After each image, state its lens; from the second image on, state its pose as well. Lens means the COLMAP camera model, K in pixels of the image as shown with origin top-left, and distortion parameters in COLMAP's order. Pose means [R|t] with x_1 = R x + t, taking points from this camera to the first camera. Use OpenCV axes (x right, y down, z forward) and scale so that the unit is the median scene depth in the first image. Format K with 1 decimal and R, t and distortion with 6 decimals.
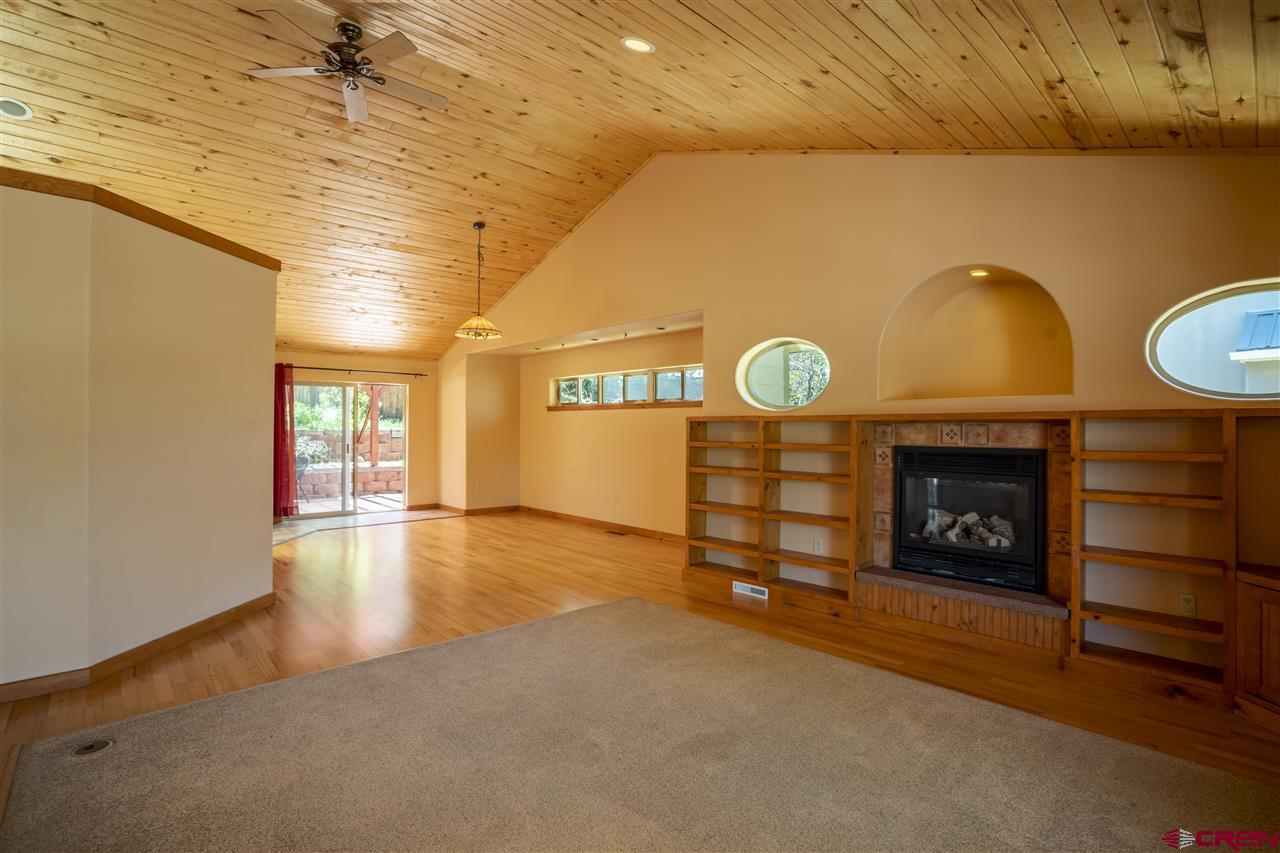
lens RADIAL K [[603.5, 0, 647.3], [0, 603.5, 423.4], [0, 0, 1]] dist [-0.038088, 0.007034]
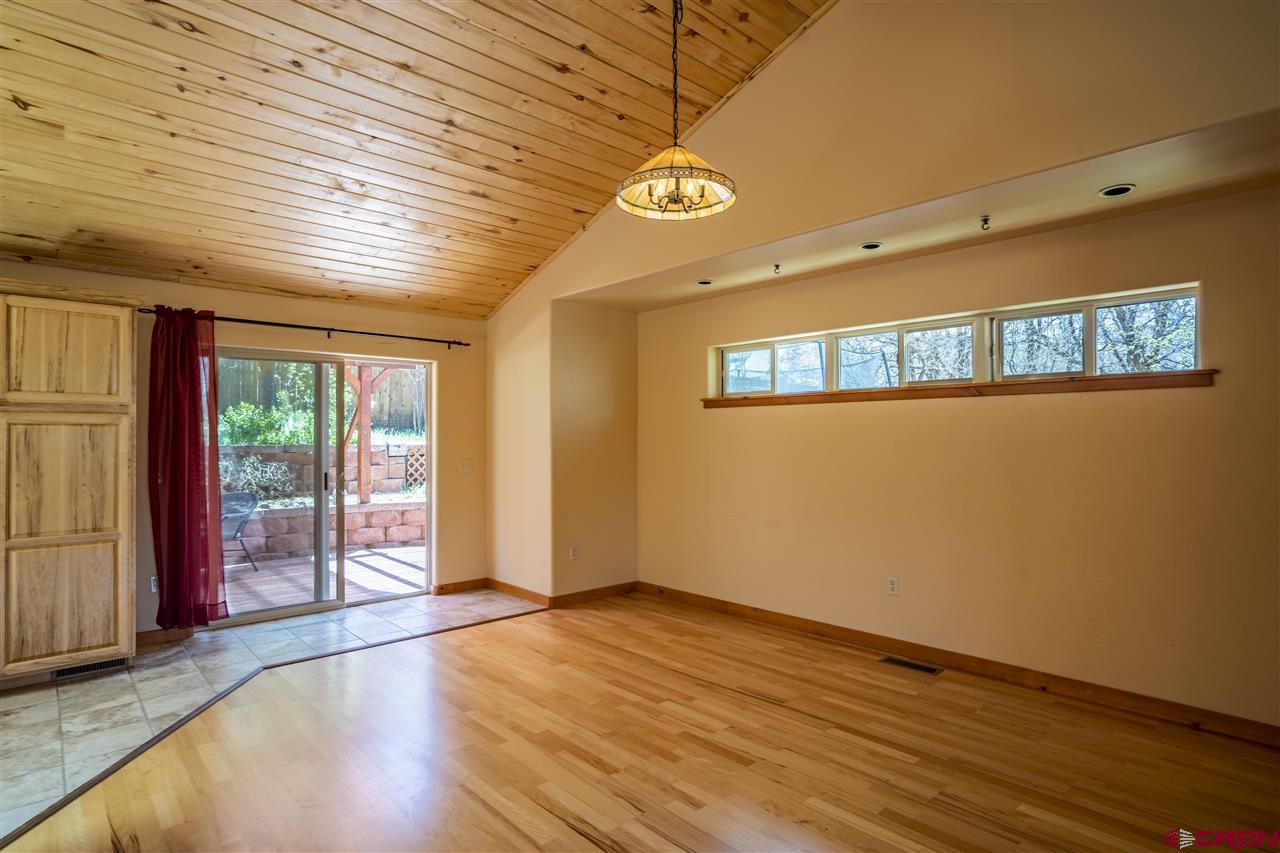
lens RADIAL K [[679.1, 0, 647.4], [0, 679.1, 435.9], [0, 0, 1]] dist [-0.028639, 0.000289]
pose [[0.999959, -0.004558, -0.007796, -0.209668], [0.004571, 0.999988, 0.001598, 0.002646], [0.007789, -0.001634, 0.999968, 0.402439]]
